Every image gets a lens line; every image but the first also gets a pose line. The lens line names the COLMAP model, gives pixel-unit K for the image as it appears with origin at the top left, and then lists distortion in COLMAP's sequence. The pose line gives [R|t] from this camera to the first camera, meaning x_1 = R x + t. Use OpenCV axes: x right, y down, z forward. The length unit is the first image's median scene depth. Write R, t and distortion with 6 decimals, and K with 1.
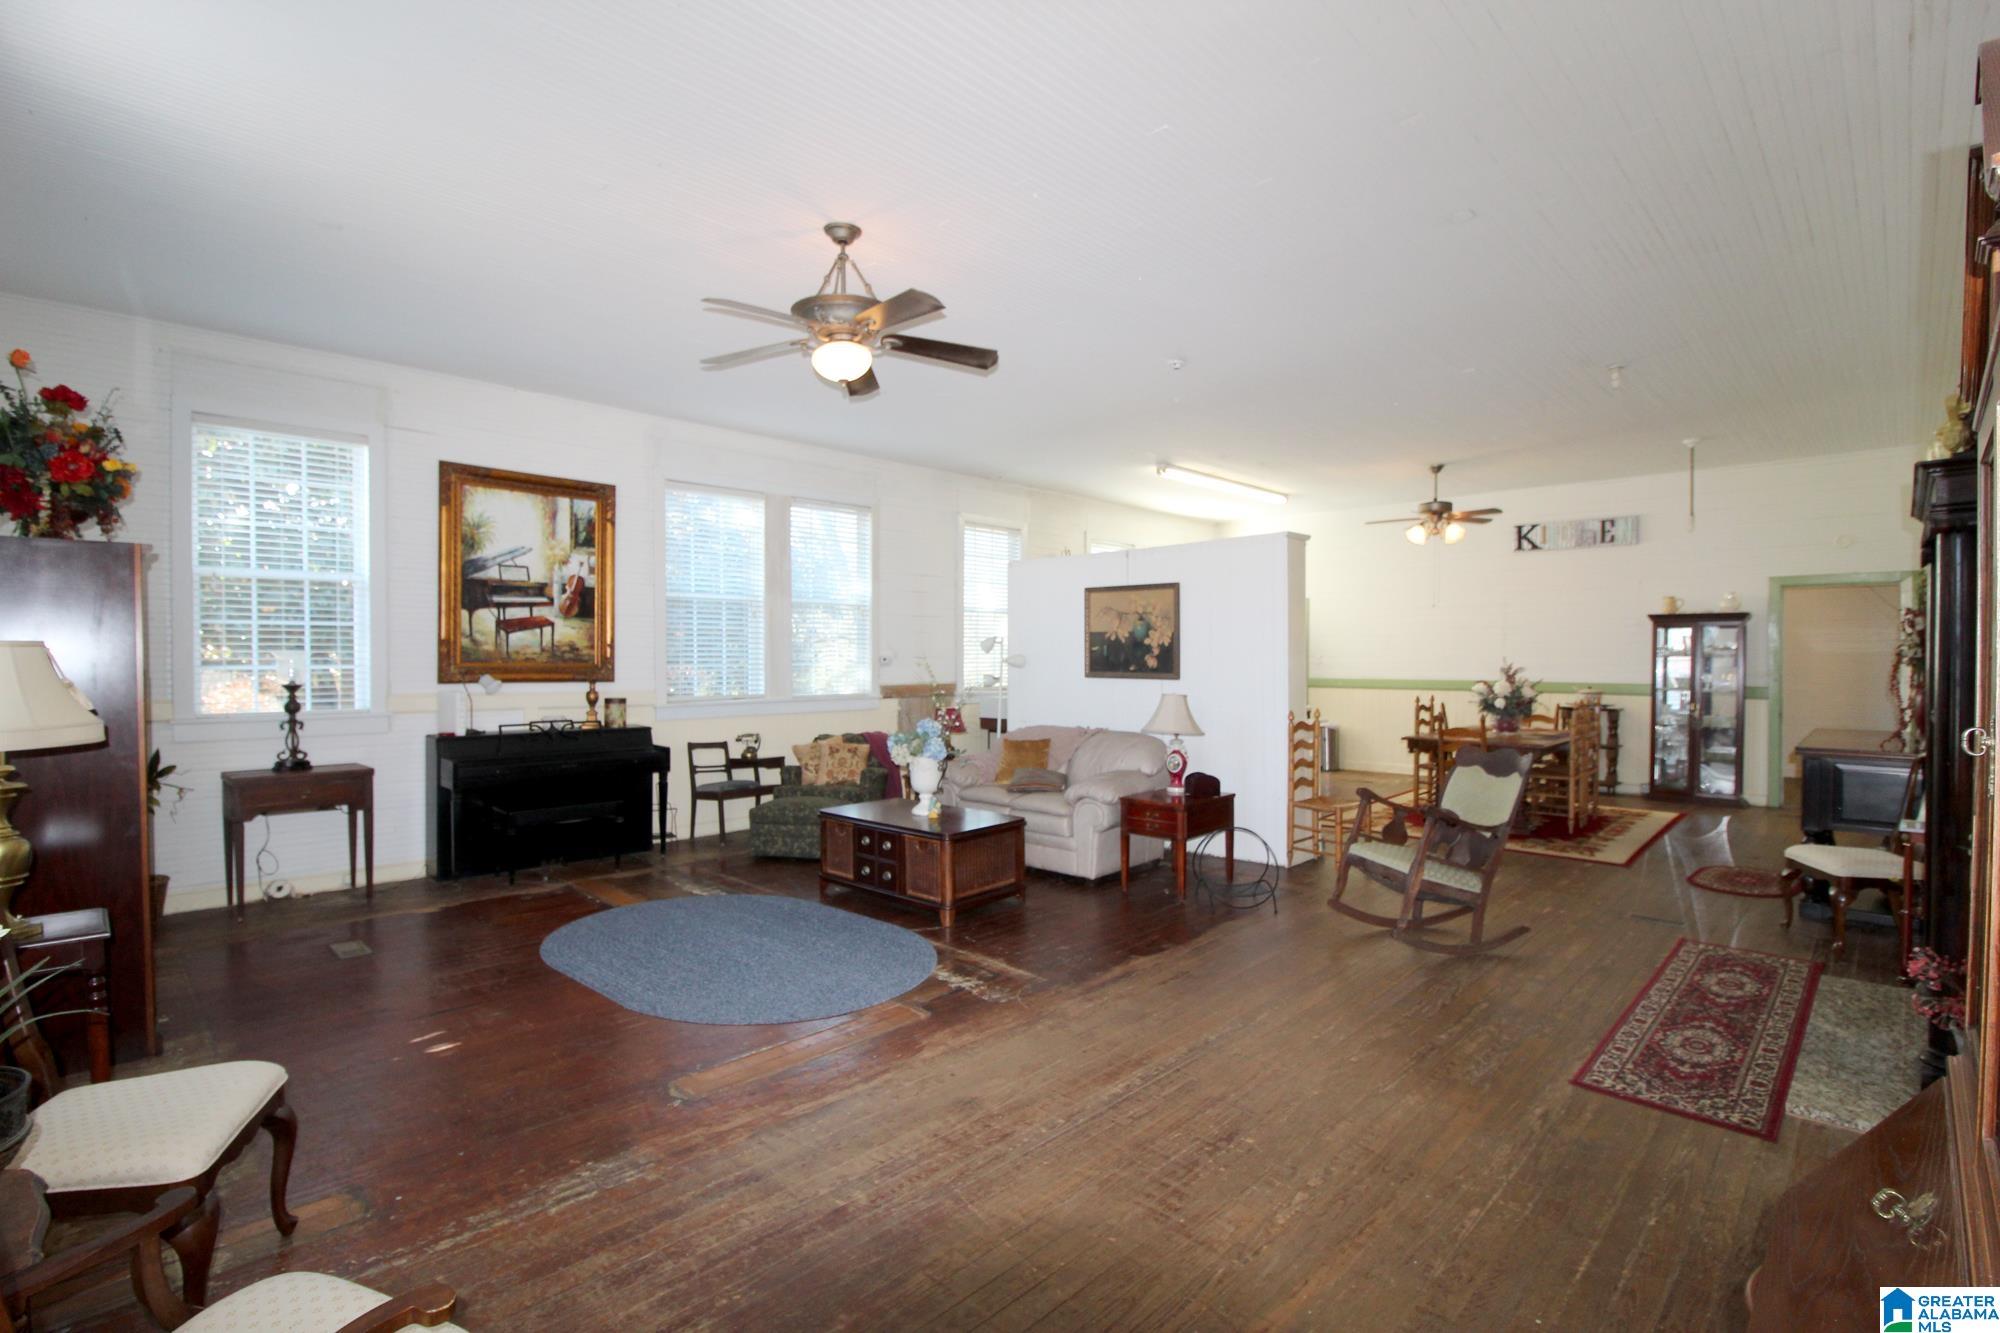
lens RADIAL K [[939.8, 0, 1010.4], [0, 939.8, 666.8], [0, 0, 1]] dist [-0.007167, -0.006635]
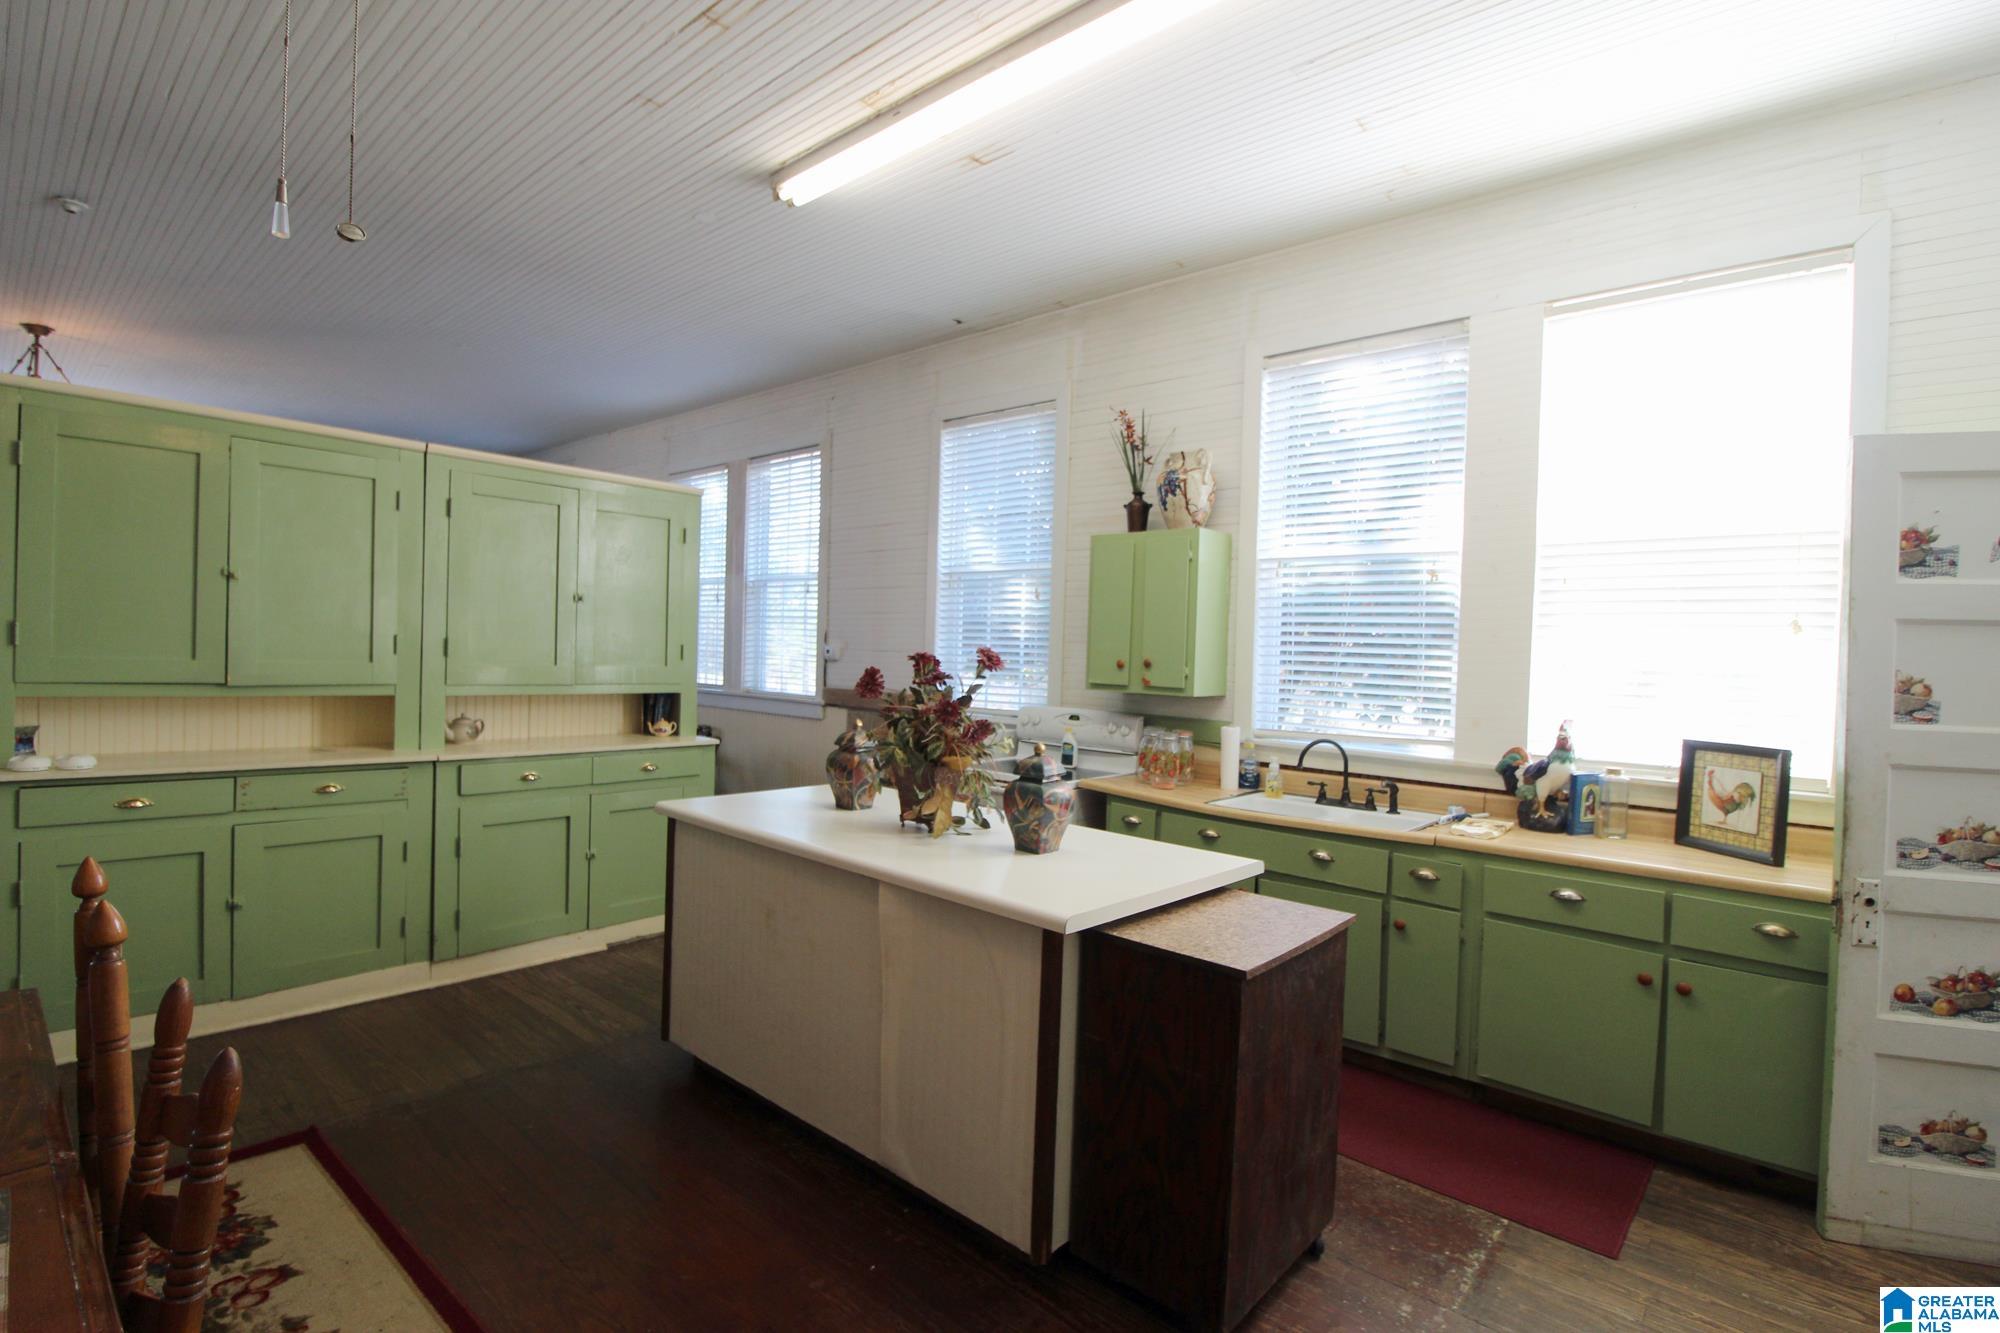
lens RADIAL K [[939.8, 0, 997.6], [0, 939.8, 668.1], [0, 0, 1]] dist [-0.007167, -0.006635]
pose [[0.038019, 0.026951, -0.998914, 0.752808], [-0.039911, 0.998880, 0.025431, -0.023280], [0.998480, 0.038901, 0.039052, 1.420326]]
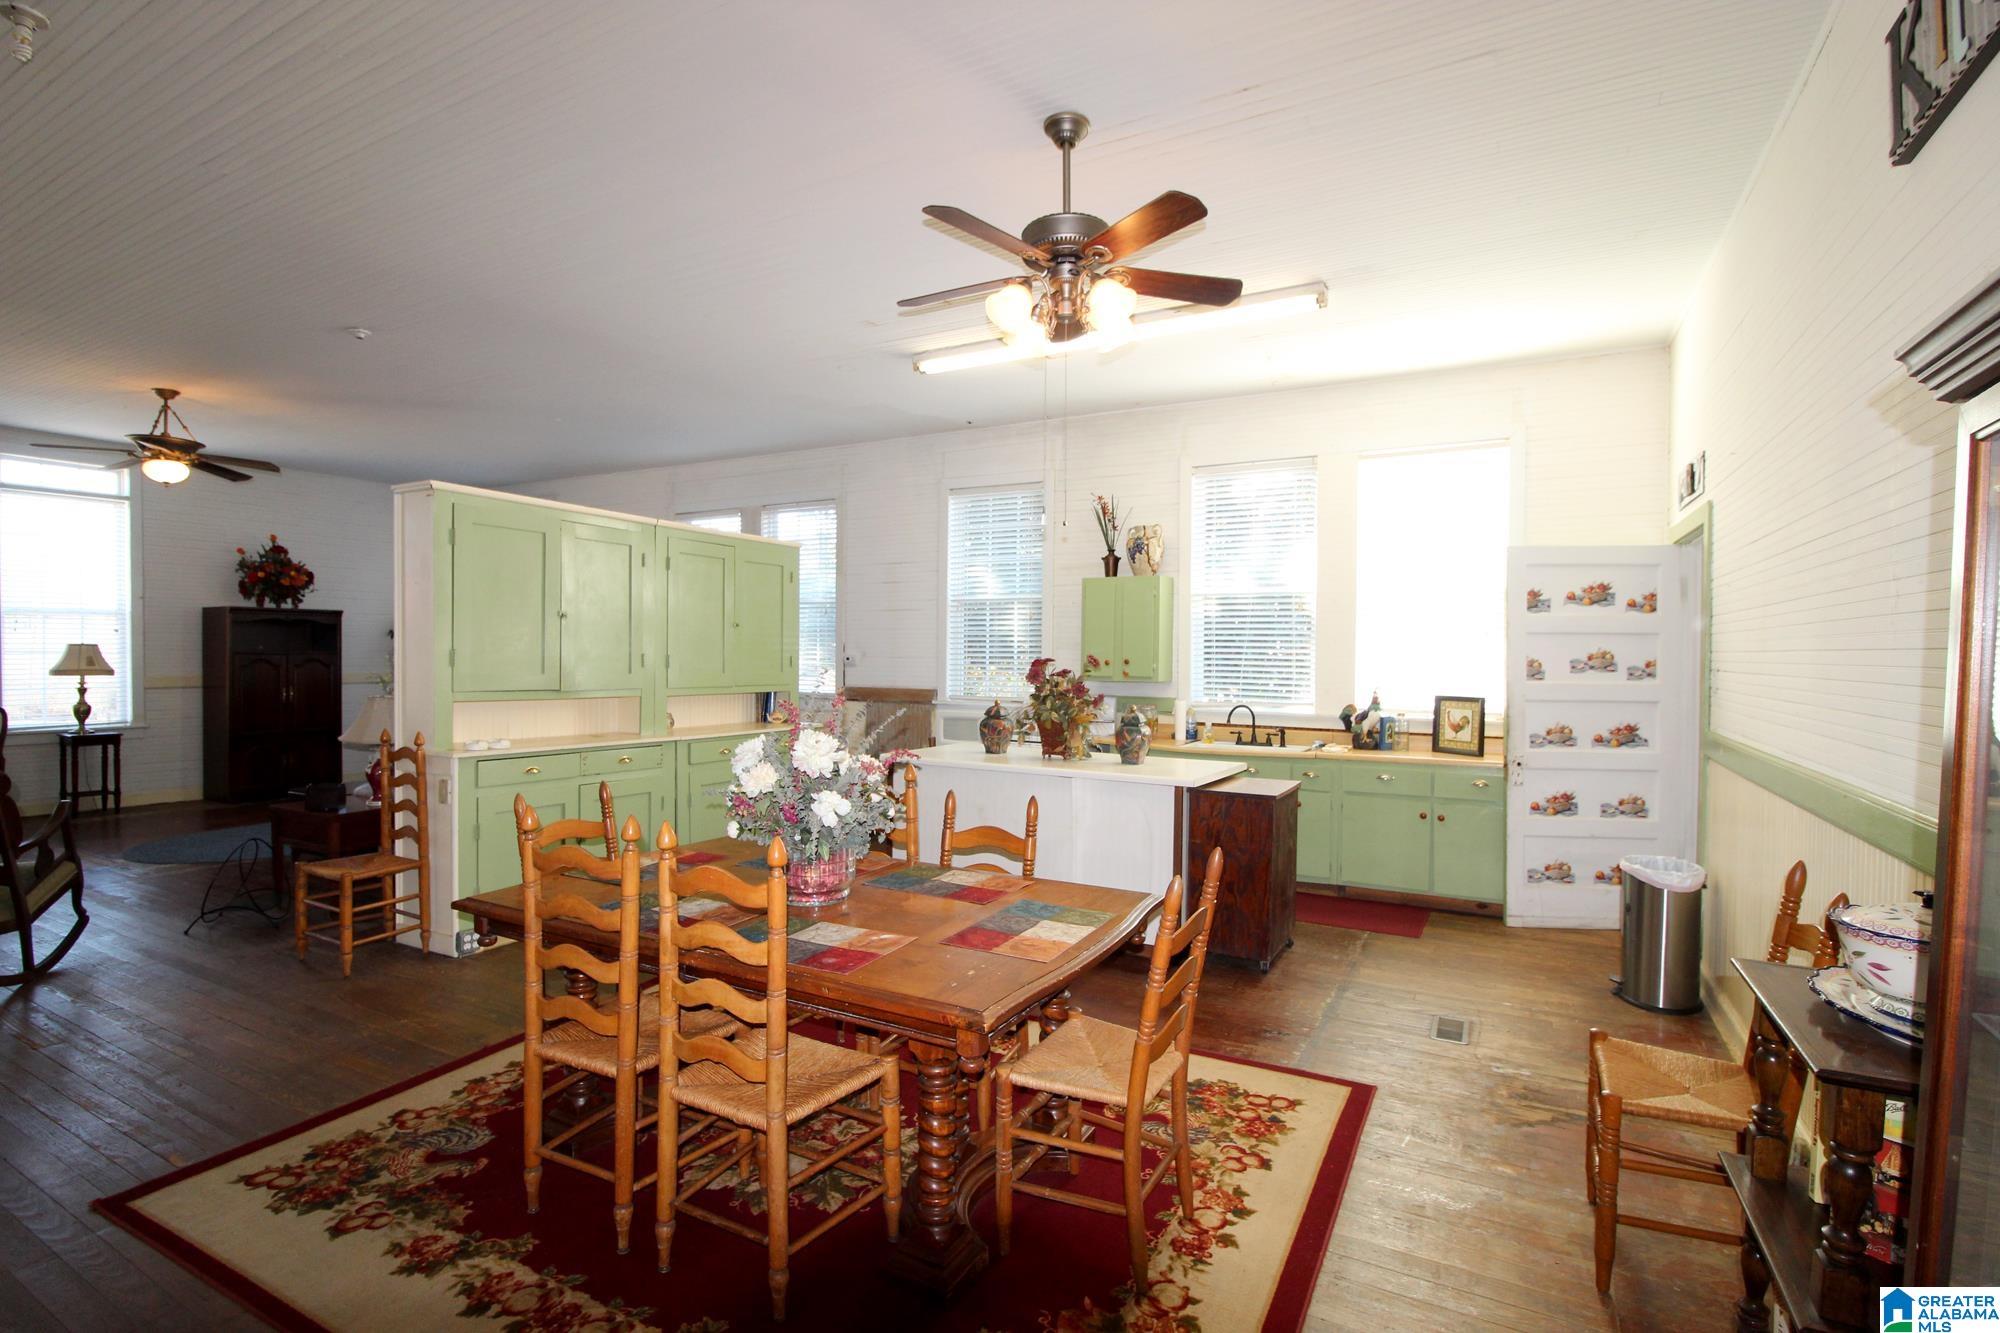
lens RADIAL K [[939.8, 0, 1000.3], [0, 939.8, 671.8], [0, 0, 1]] dist [-0.007167, -0.006635]
pose [[0.259802, 0.023995, -0.965364, 1.036508], [-0.019689, 0.999615, 0.019547, -0.020752], [0.965461, 0.013929, 0.260174, 1.164968]]
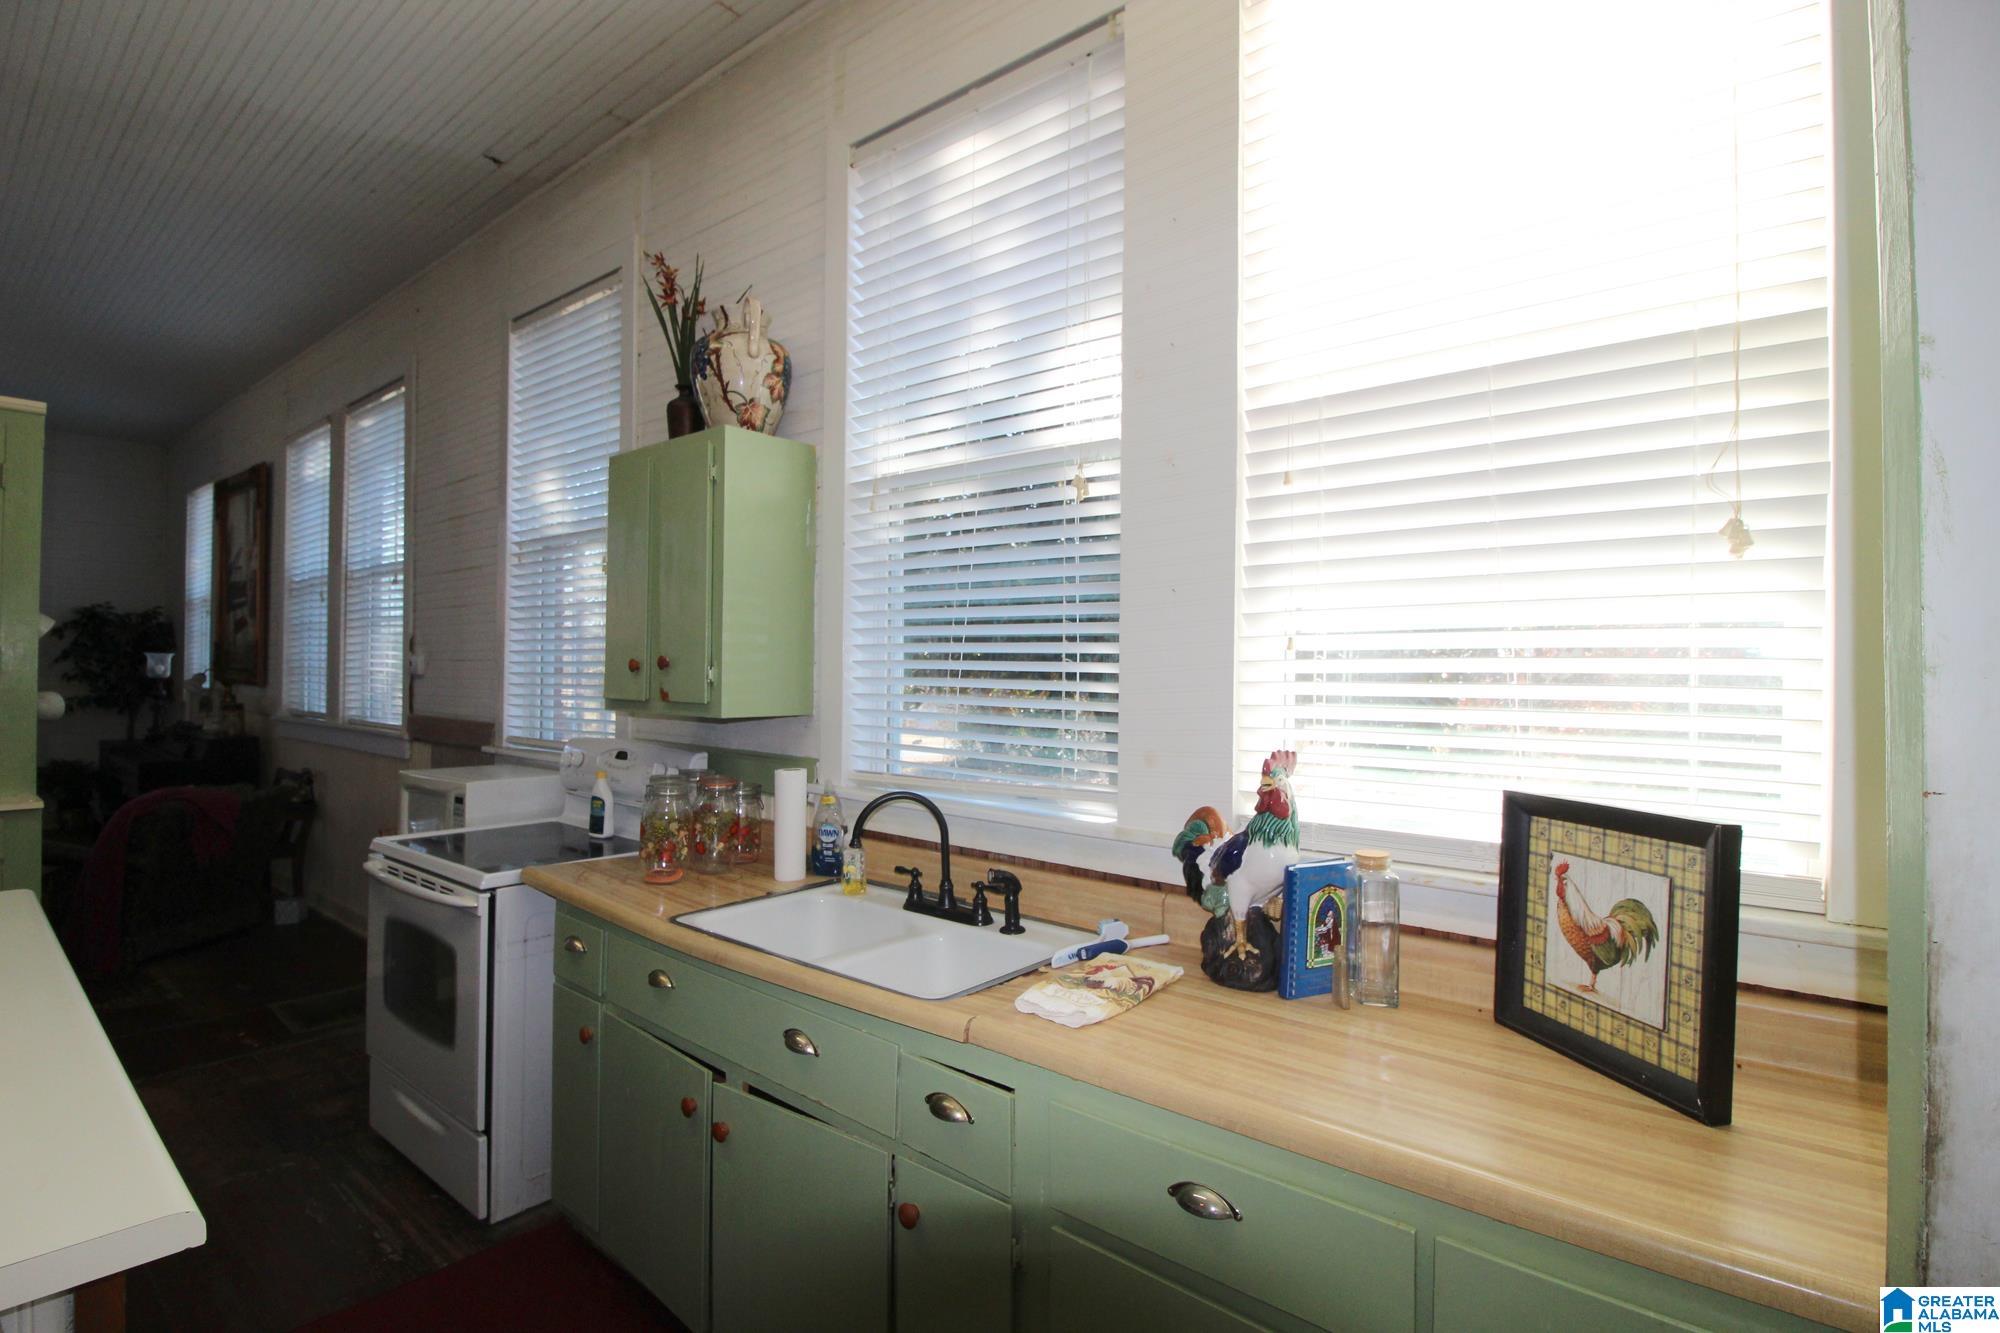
lens RADIAL K [[939.8, 0, 1001.1], [0, 939.8, 665.3], [0, 0, 1]] dist [-0.007167, -0.006635]
pose [[0.083145, -0.000136, -0.996537, 0.506638], [-0.020747, 0.999783, -0.001868, -0.015485], [0.996321, 0.020830, 0.083124, 1.646350]]
